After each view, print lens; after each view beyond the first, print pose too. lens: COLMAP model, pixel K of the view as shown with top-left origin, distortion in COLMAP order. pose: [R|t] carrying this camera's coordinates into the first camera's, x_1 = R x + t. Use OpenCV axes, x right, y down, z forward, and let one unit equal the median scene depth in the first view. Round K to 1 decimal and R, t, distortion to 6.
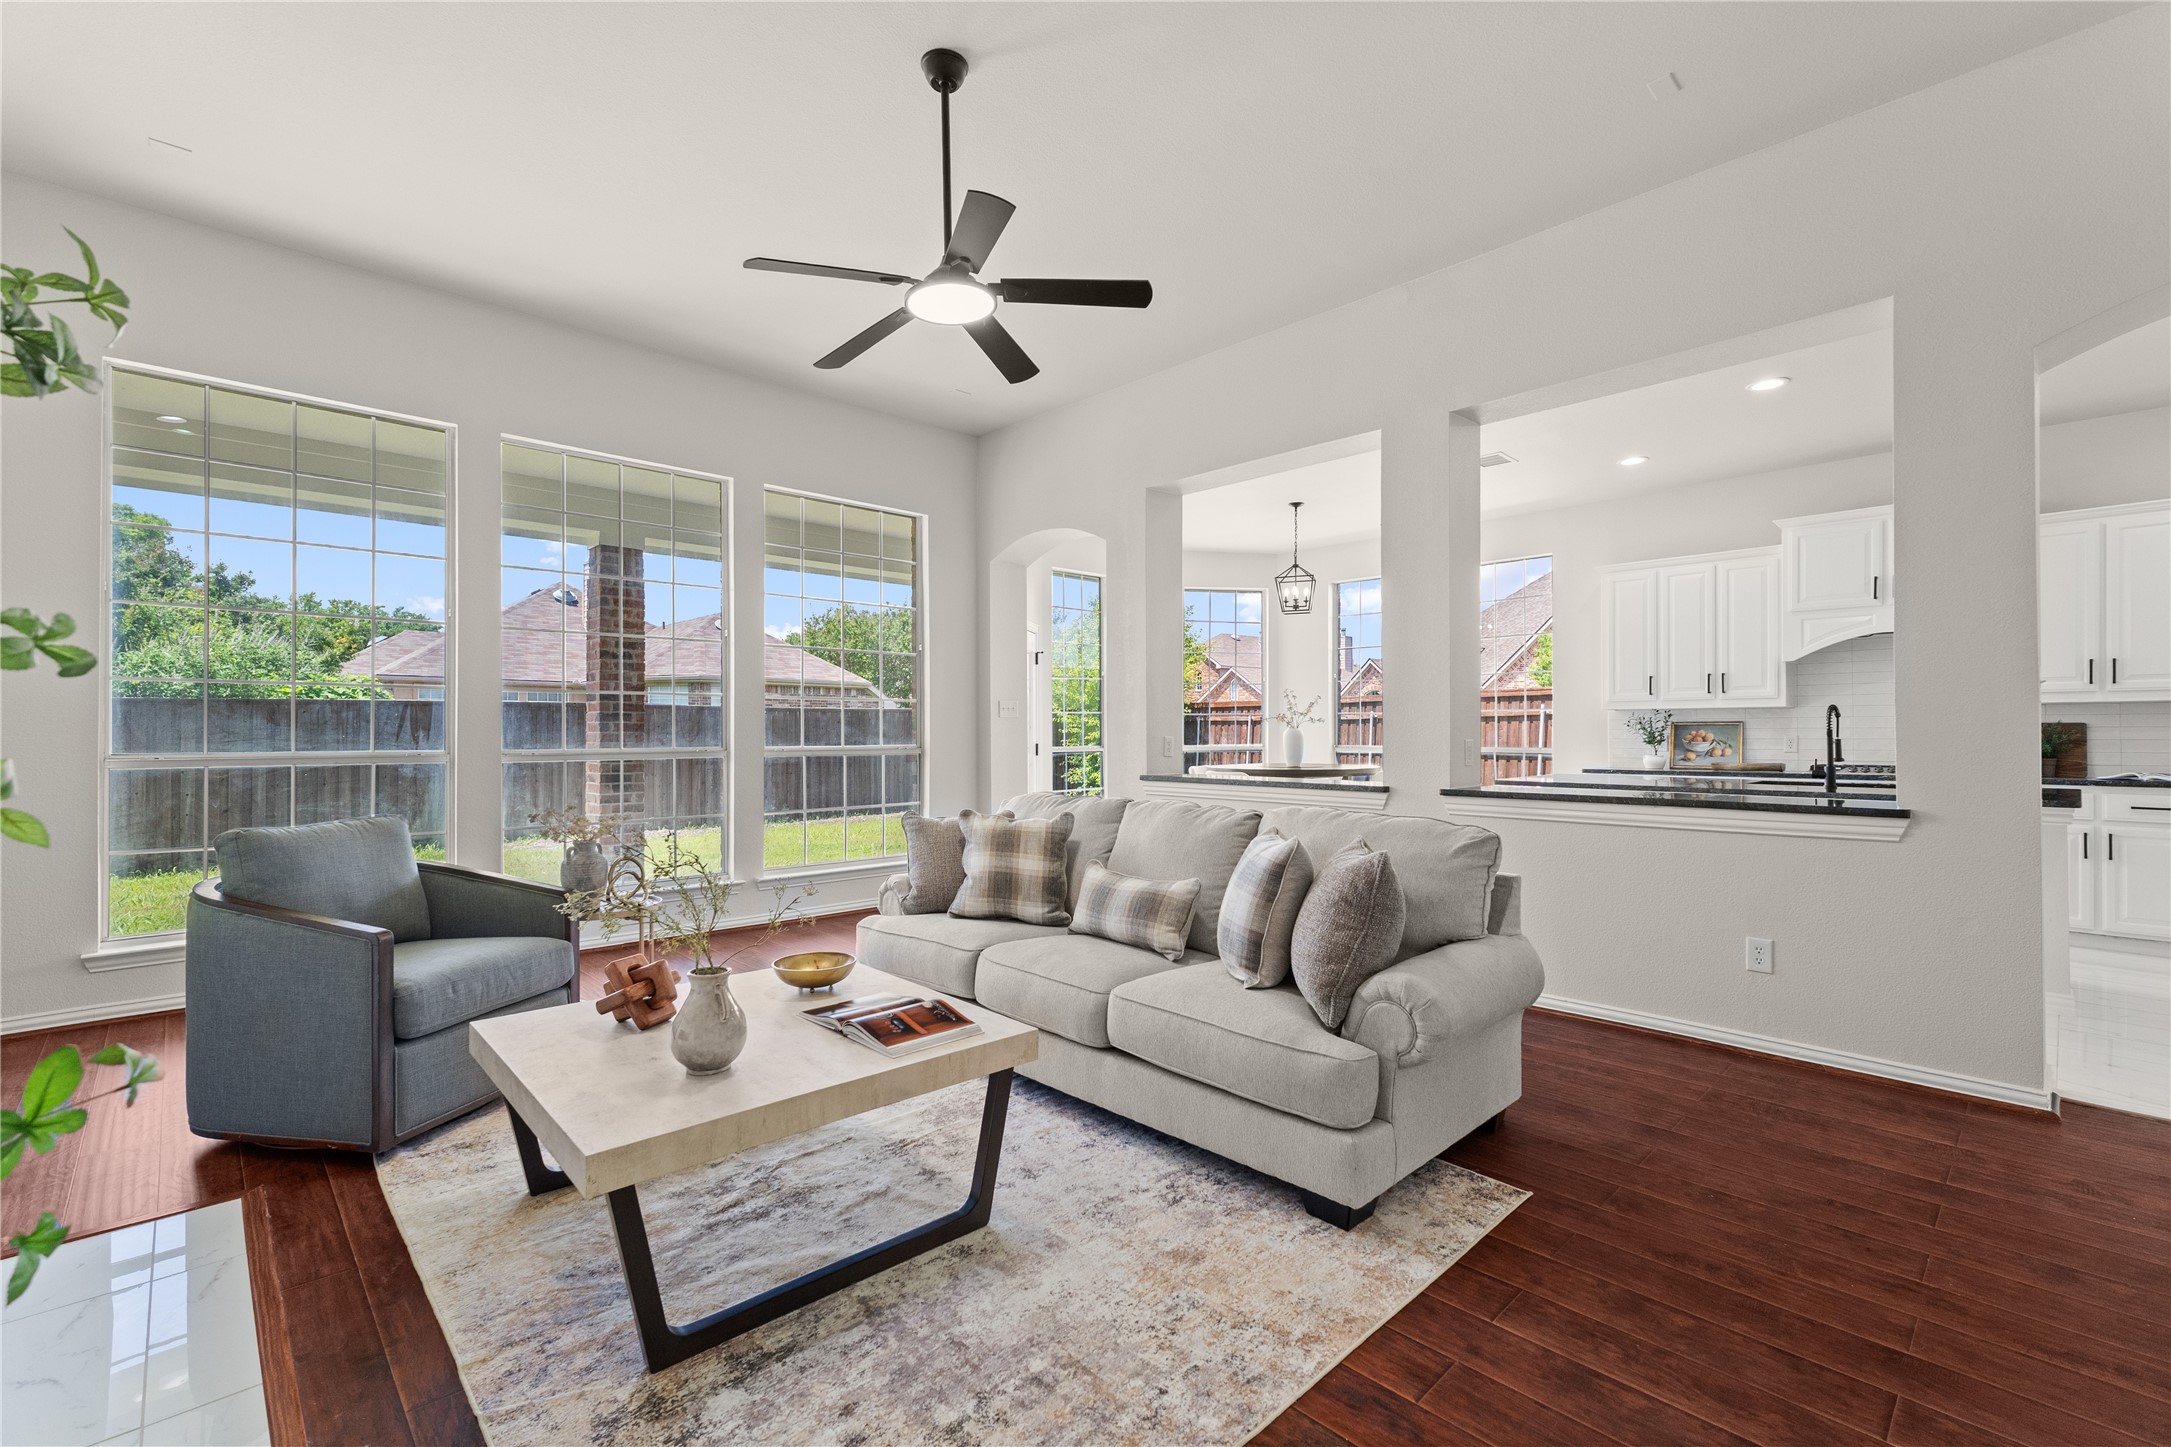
lens RADIAL K [[936.3, 0, 1085.5], [0, 936.3, 723.5], [0, 0, 1]] dist [0.006407, 0.000470]
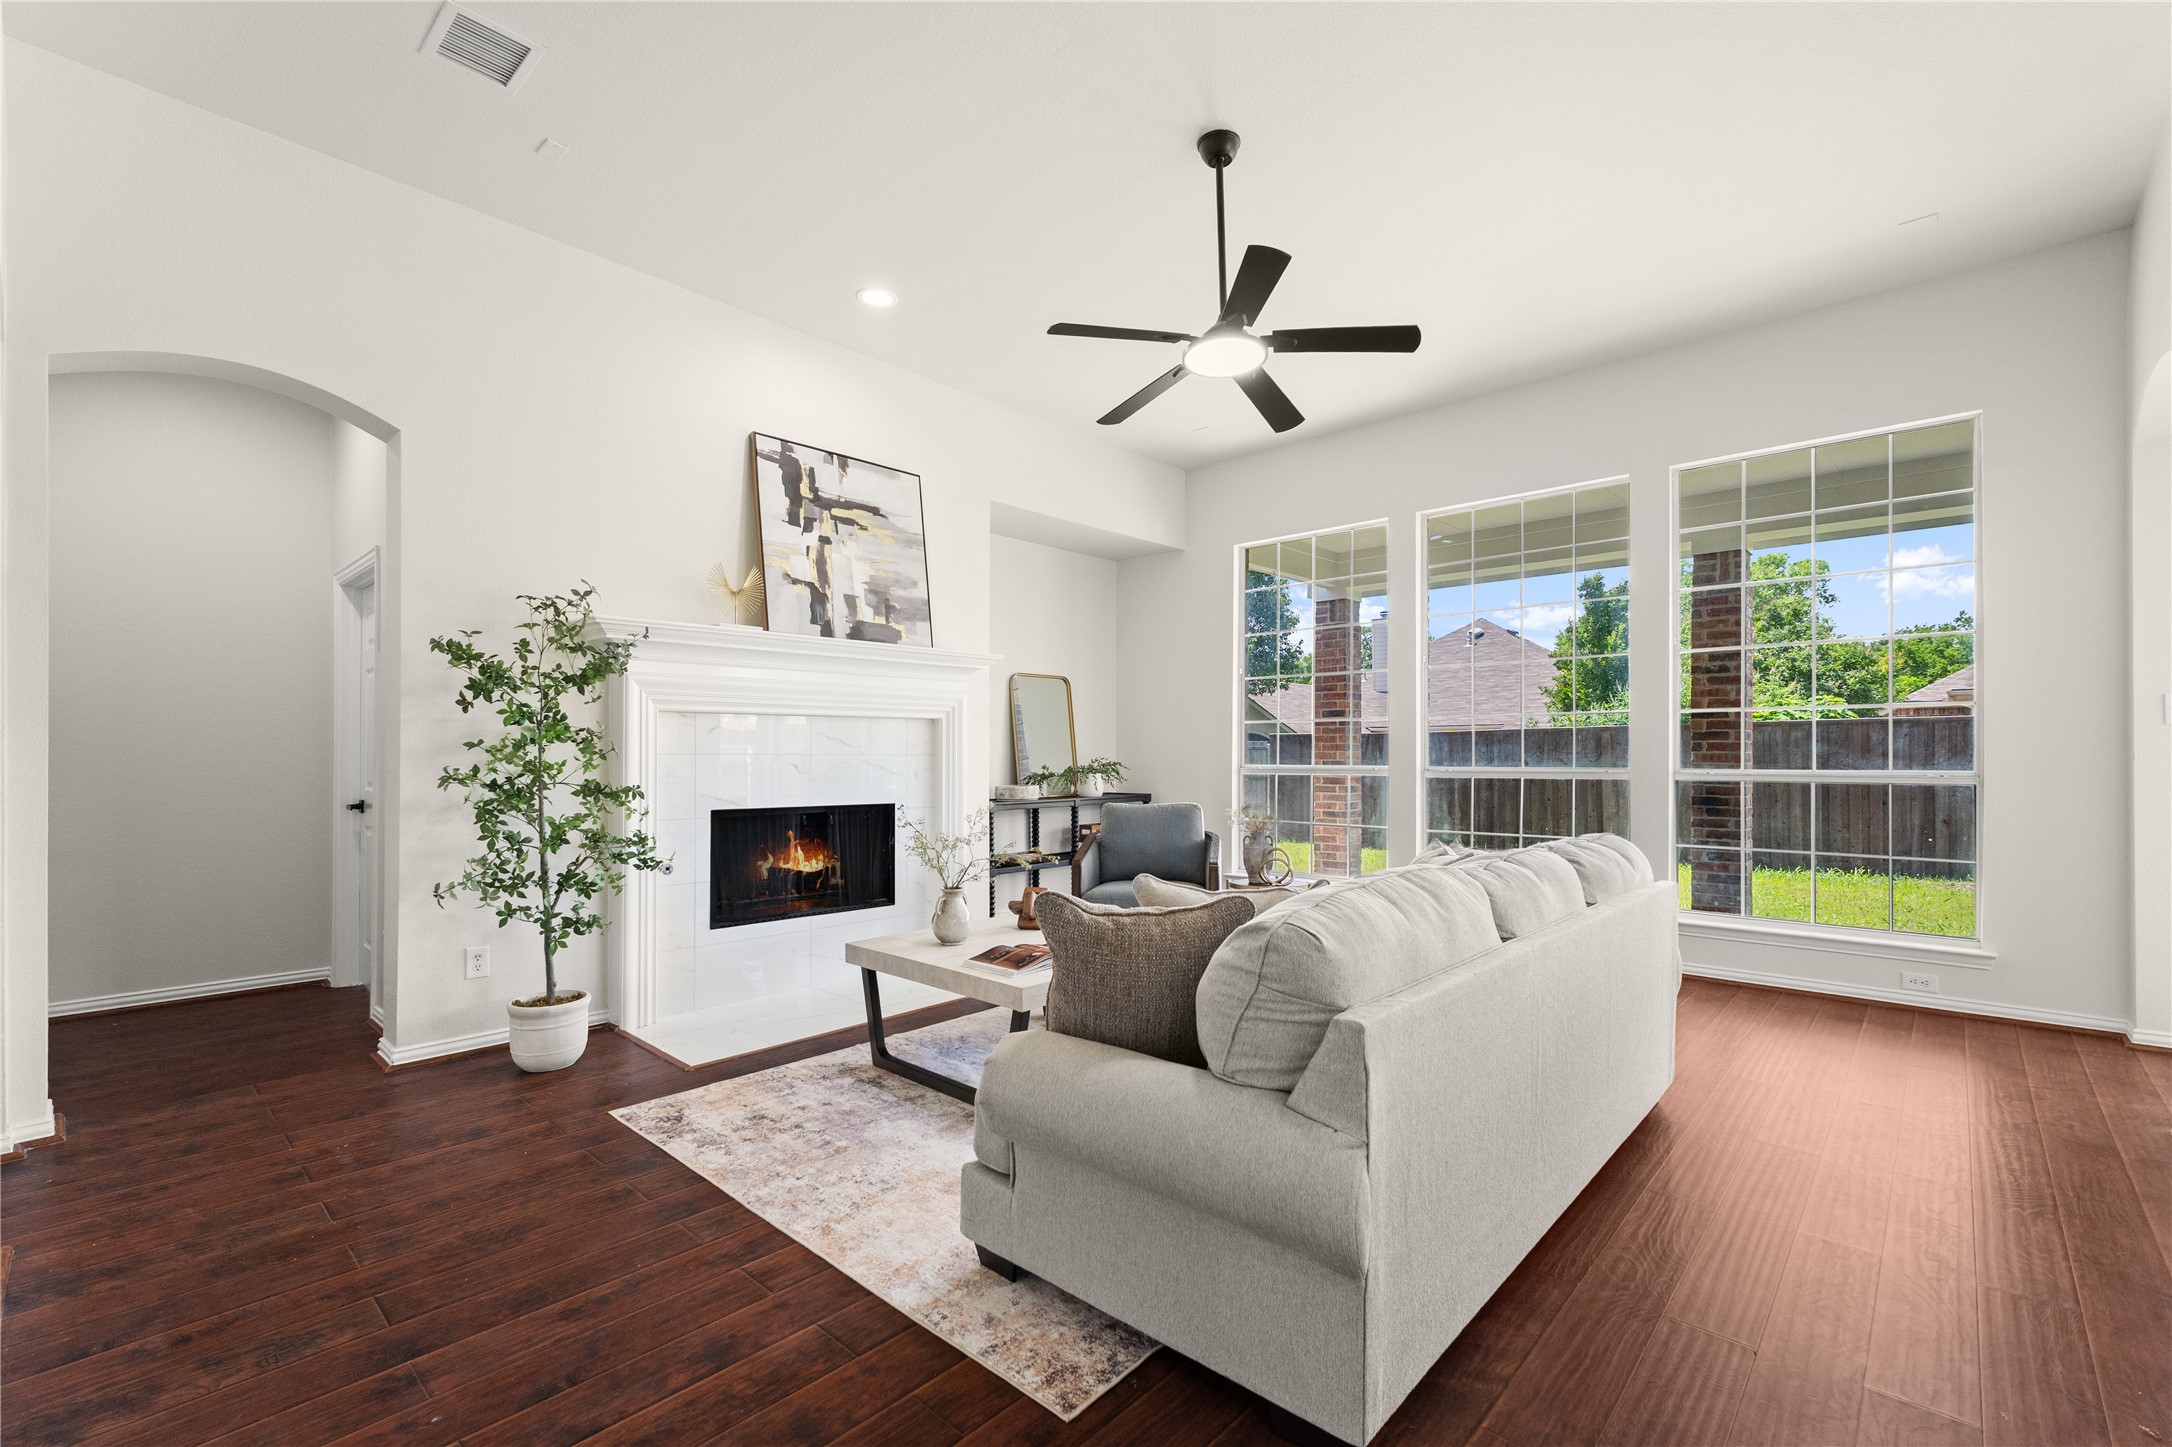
lens RADIAL K [[934.3, 0, 1095.1], [0, 934.3, 746.3], [0, 0, 1]] dist [0.001557, 0.000089]
pose [[0.065404, -0.007632, -0.997830, 1.659985], [0.010477, 0.999921, -0.006961, 0.014749], [0.997804, -0.009999, 0.065479, 1.395112]]
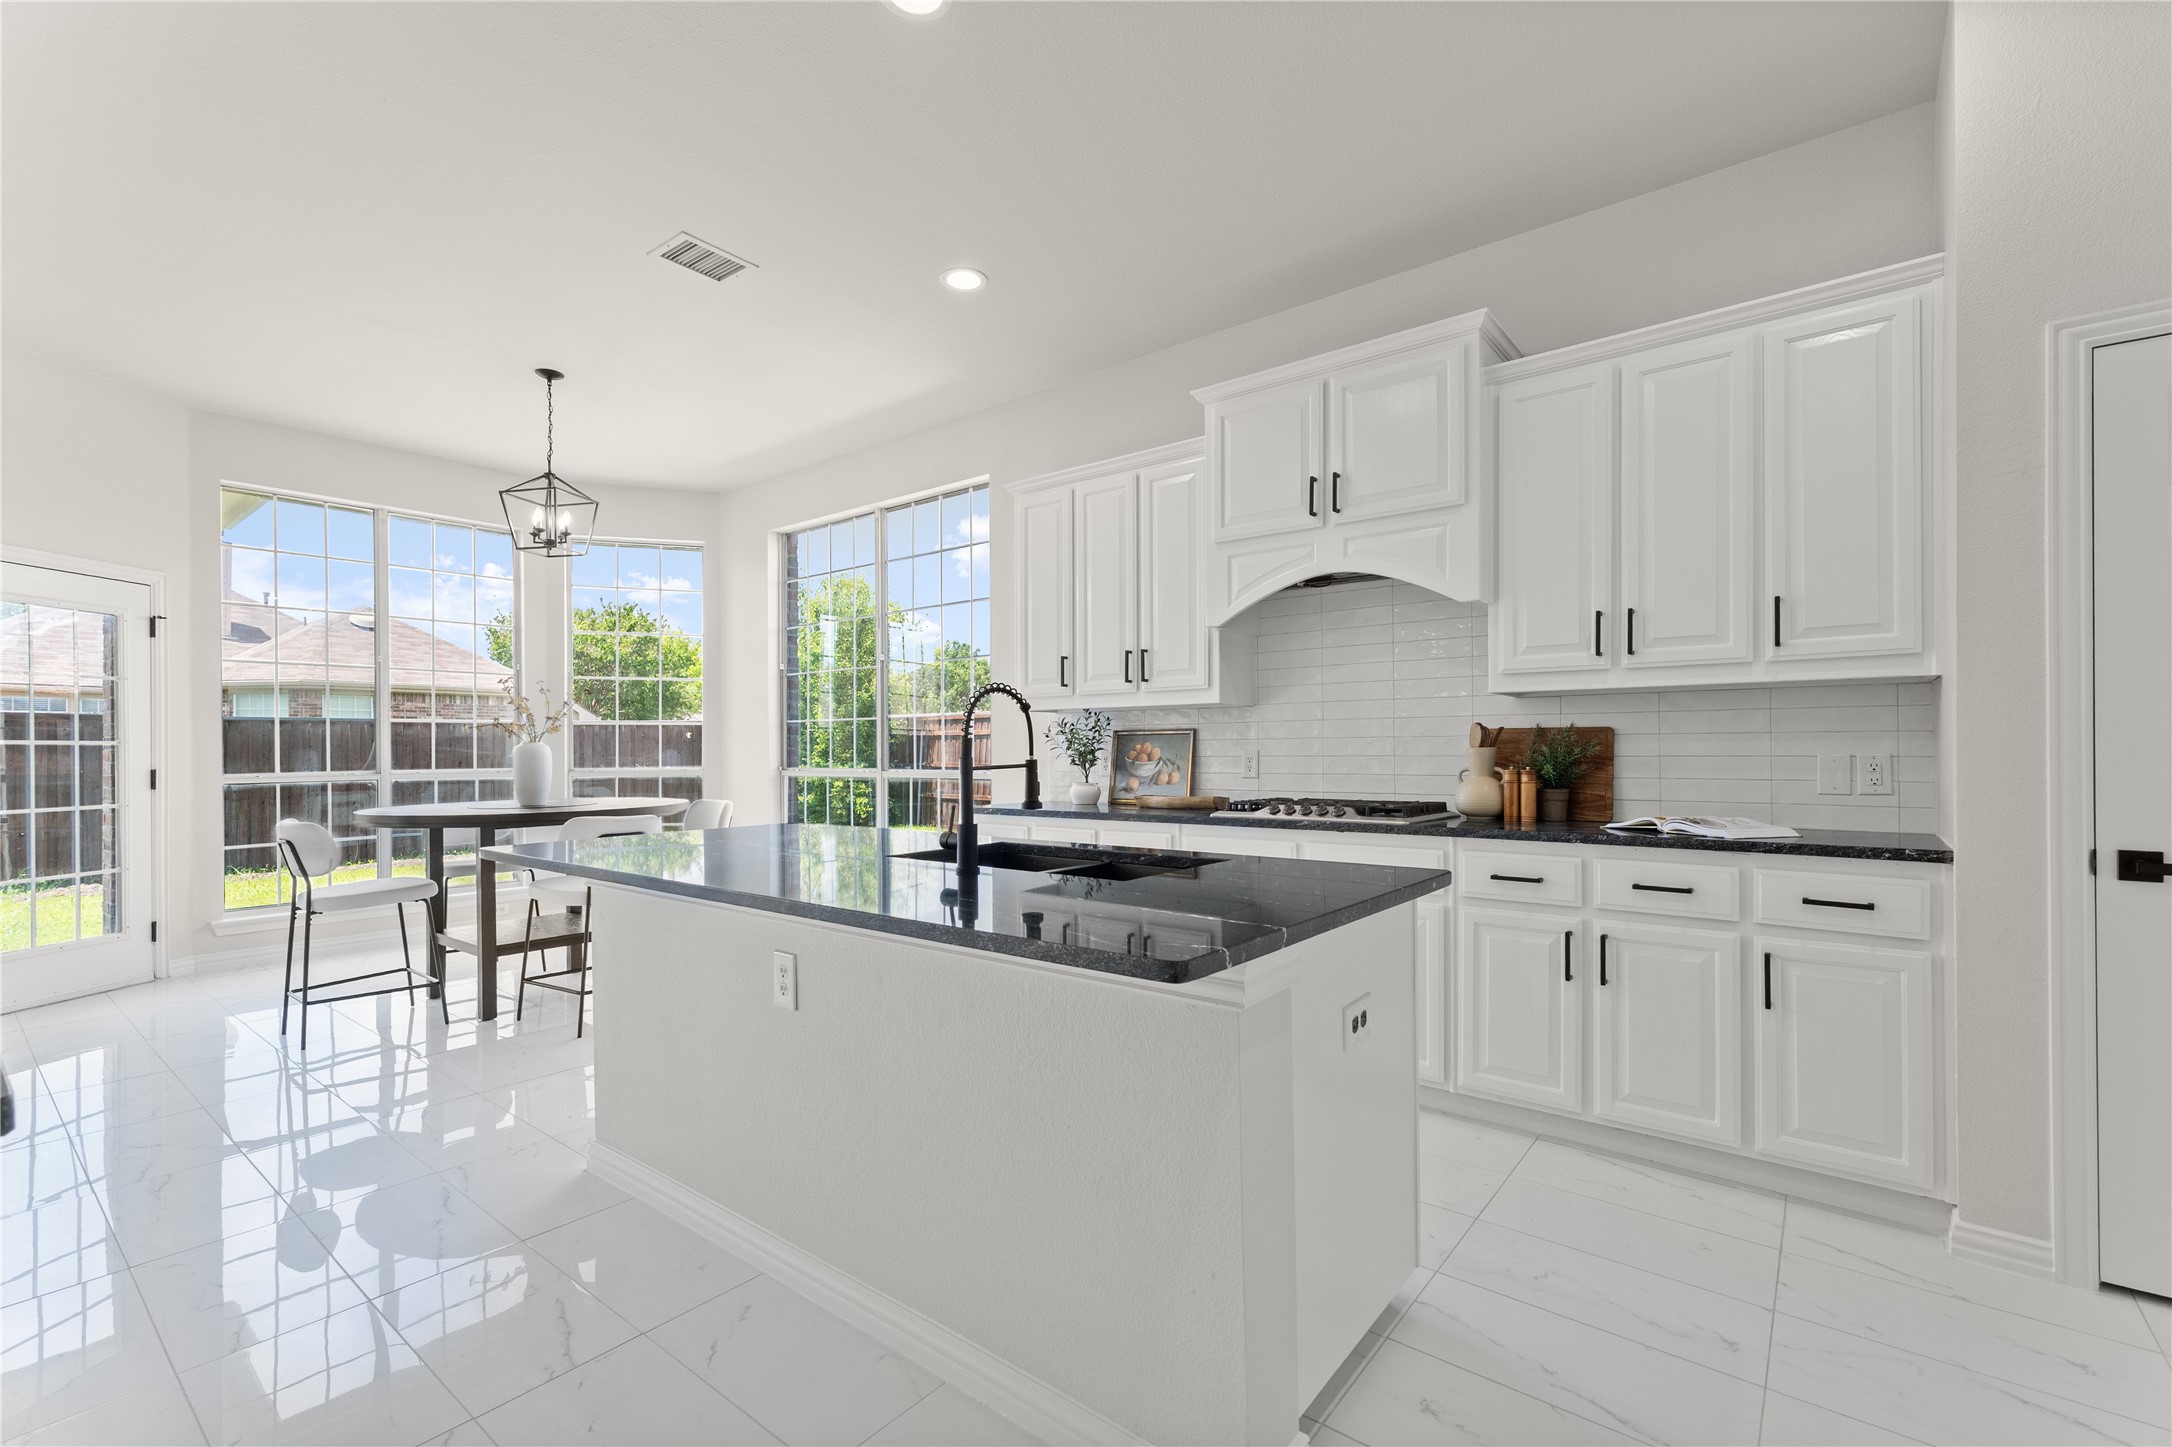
lens RADIAL K [[934.3, 0, 1095.1], [0, 934.3, 746.3], [0, 0, 1]] dist [0.001557, 0.000089]
pose [[0.990483, -0.004025, 0.137574, 0.352371], [0.003052, 0.999969, 0.007286, 0.003100], [-0.137599, -0.006797, 0.990465, 0.250643]]
